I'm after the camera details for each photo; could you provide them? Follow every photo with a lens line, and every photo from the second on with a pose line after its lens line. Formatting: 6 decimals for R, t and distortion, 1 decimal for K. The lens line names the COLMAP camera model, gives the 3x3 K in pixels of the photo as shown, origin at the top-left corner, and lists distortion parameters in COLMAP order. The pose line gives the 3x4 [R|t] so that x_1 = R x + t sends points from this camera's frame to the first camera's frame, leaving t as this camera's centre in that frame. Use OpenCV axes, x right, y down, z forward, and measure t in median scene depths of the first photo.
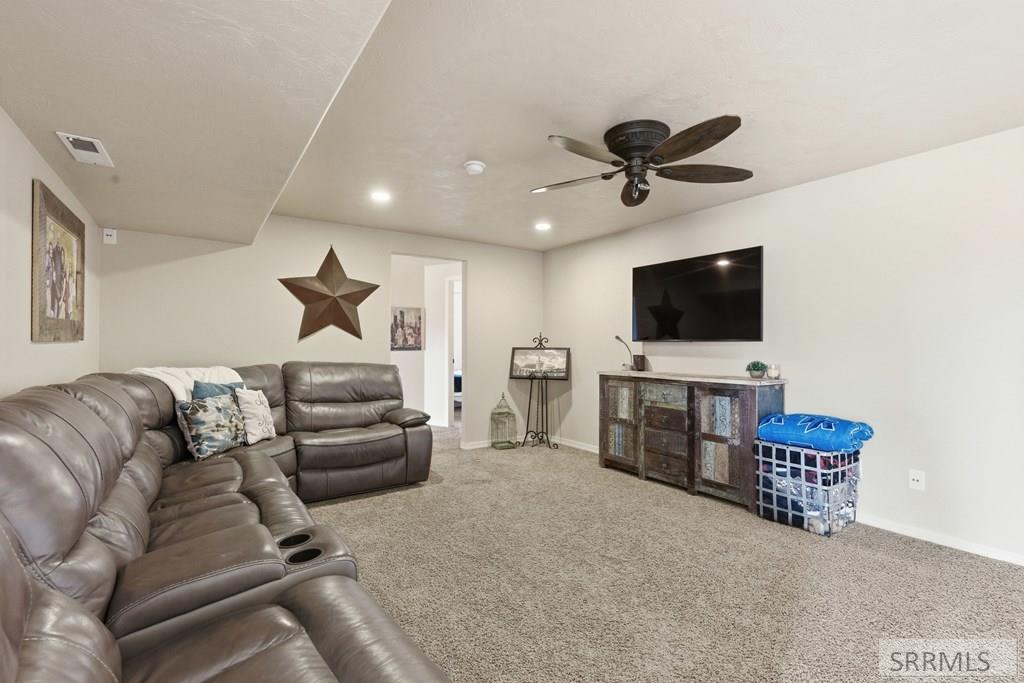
lens RADIAL K [[465.8, 0, 510.0], [0, 465.8, 346.6], [0, 0, 1]] dist [-0.003559, 0.000254]
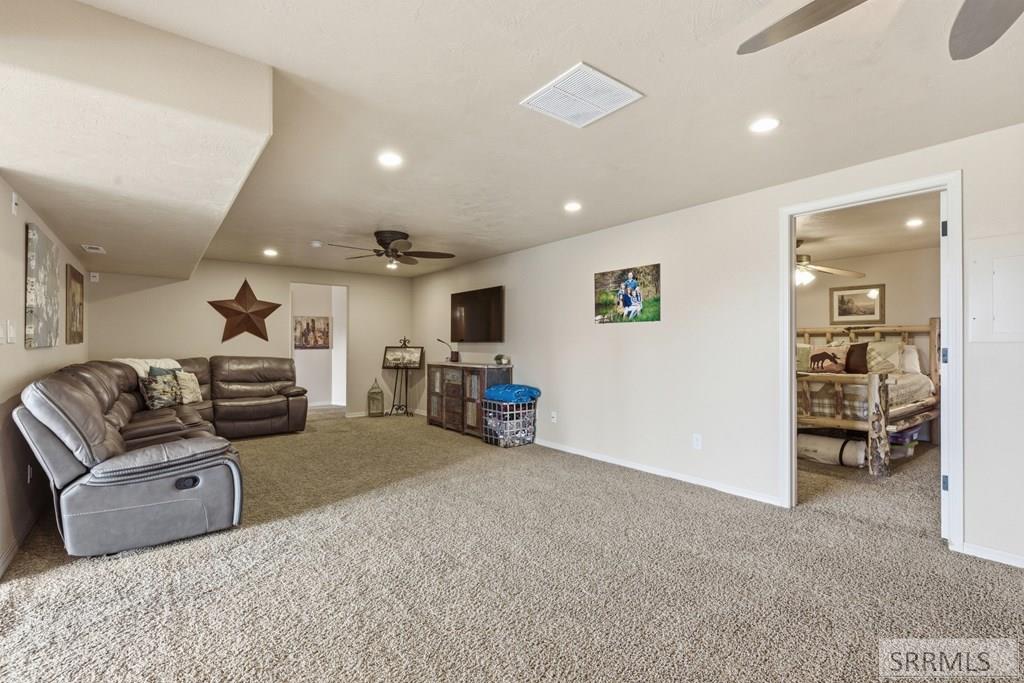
lens RADIAL K [[465.8, 0, 510.0], [0, 465.8, 346.6], [0, 0, 1]] dist [-0.003559, 0.000254]
pose [[0.998121, -0.000840, 0.061261, 0.435682], [0.000751, 0.999999, 0.001475, 0.000231], [-0.061262, -0.001426, 0.998121, -0.637088]]
